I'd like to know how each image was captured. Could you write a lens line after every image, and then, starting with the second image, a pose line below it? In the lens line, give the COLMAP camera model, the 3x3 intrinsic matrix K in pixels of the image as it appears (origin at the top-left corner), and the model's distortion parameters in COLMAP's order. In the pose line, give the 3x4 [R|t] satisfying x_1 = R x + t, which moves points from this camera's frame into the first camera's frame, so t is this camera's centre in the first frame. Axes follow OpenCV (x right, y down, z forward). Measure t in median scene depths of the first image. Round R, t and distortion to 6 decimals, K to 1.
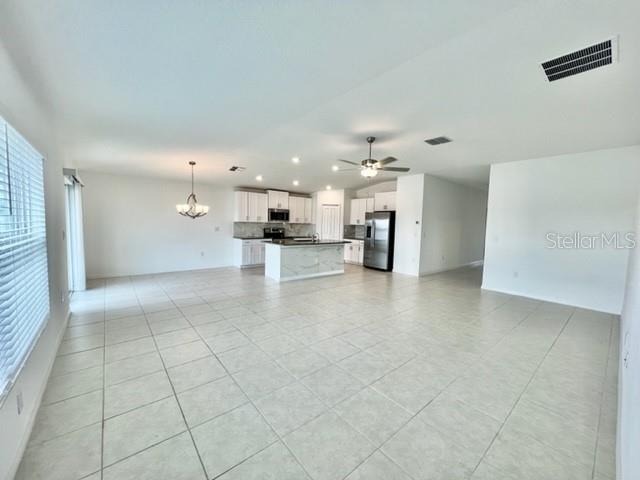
lens RADIAL K [[254.4, 0, 320.9], [0, 254.4, 241.4], [0, 0, 1]] dist [-0.001806, -0.000112]
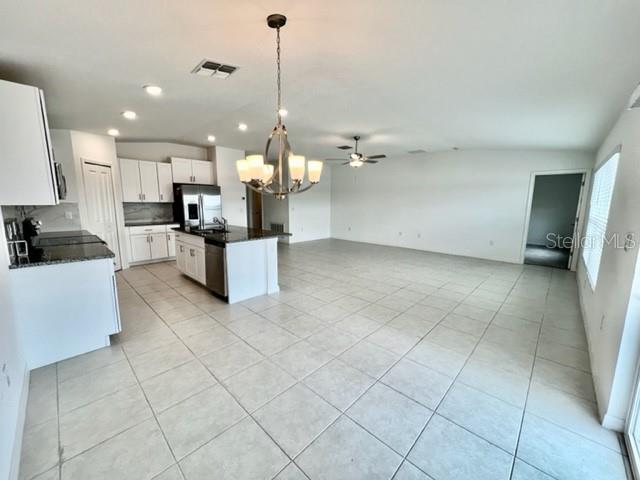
lens RADIAL K [[254.4, 0, 320.9], [0, 254.4, 241.4], [0, 0, 1]] dist [-0.001806, -0.000112]
pose [[-0.110418, -0.179371, 0.977565, -0.585584], [0.059680, 0.980608, 0.186670, -0.065129], [-0.992092, 0.078952, -0.097572, 0.674087]]
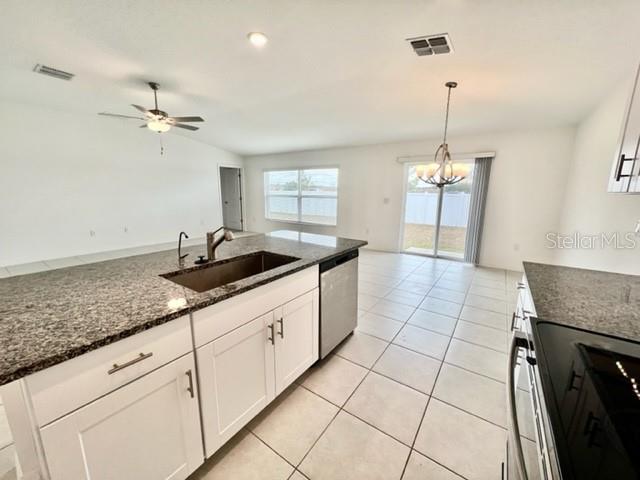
lens RADIAL K [[254.4, 0, 320.9], [0, 254.4, 241.4], [0, 0, 1]] dist [-0.001806, -0.000112]
pose [[-0.966495, 0.017339, -0.256099, -0.040136], [-0.050084, 0.965800, 0.254403, -0.071065], [0.251752, 0.258706, -0.932573, 1.035093]]
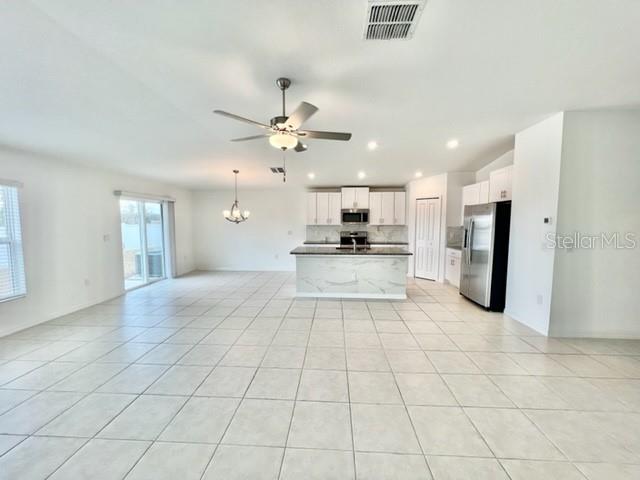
lens RADIAL K [[254.4, 0, 320.9], [0, 254.4, 241.4], [0, 0, 1]] dist [-0.001806, -0.000112]
pose [[0.730243, 0.027192, -0.682646, 0.331842], [-0.030795, 0.999502, 0.006871, -0.022395], [0.682493, 0.016005, 0.730717, 0.316117]]
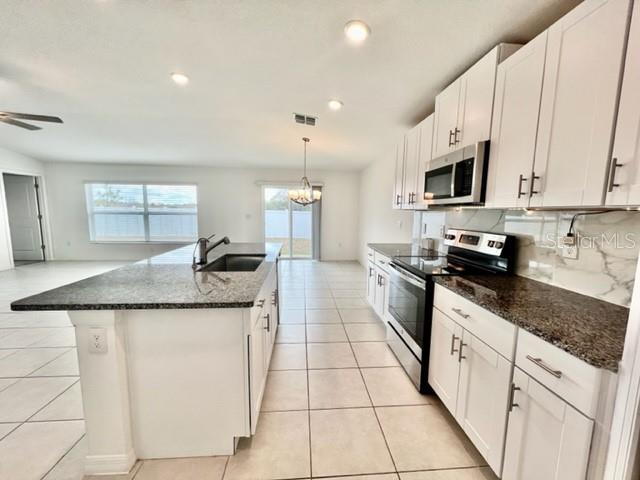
lens RADIAL K [[254.4, 0, 320.9], [0, 254.4, 241.4], [0, 0, 1]] dist [-0.001806, -0.000112]
pose [[-0.586637, 0.065265, -0.807216, 0.113191], [-0.085409, 0.986203, 0.141807, -0.067321], [0.805334, 0.152133, -0.572969, 1.060551]]
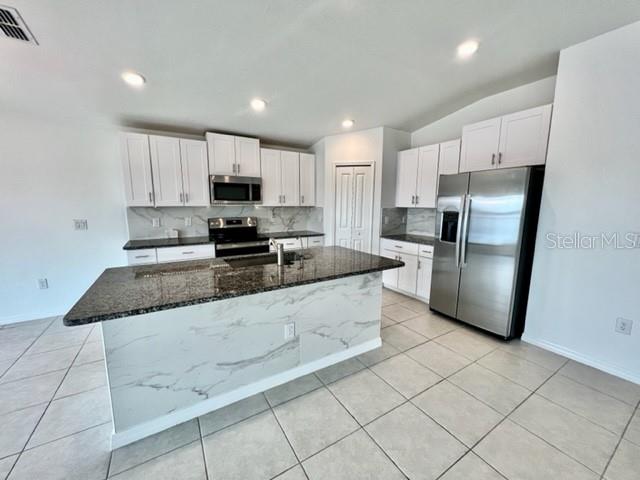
lens RADIAL K [[254.4, 0, 320.9], [0, 254.4, 241.4], [0, 0, 1]] dist [-0.001806, -0.000112]
pose [[0.988917, 0.000834, -0.148469, 0.053208], [0.009834, 0.997421, 0.071102, -0.041775], [0.148146, -0.071774, 0.986358, 0.571093]]
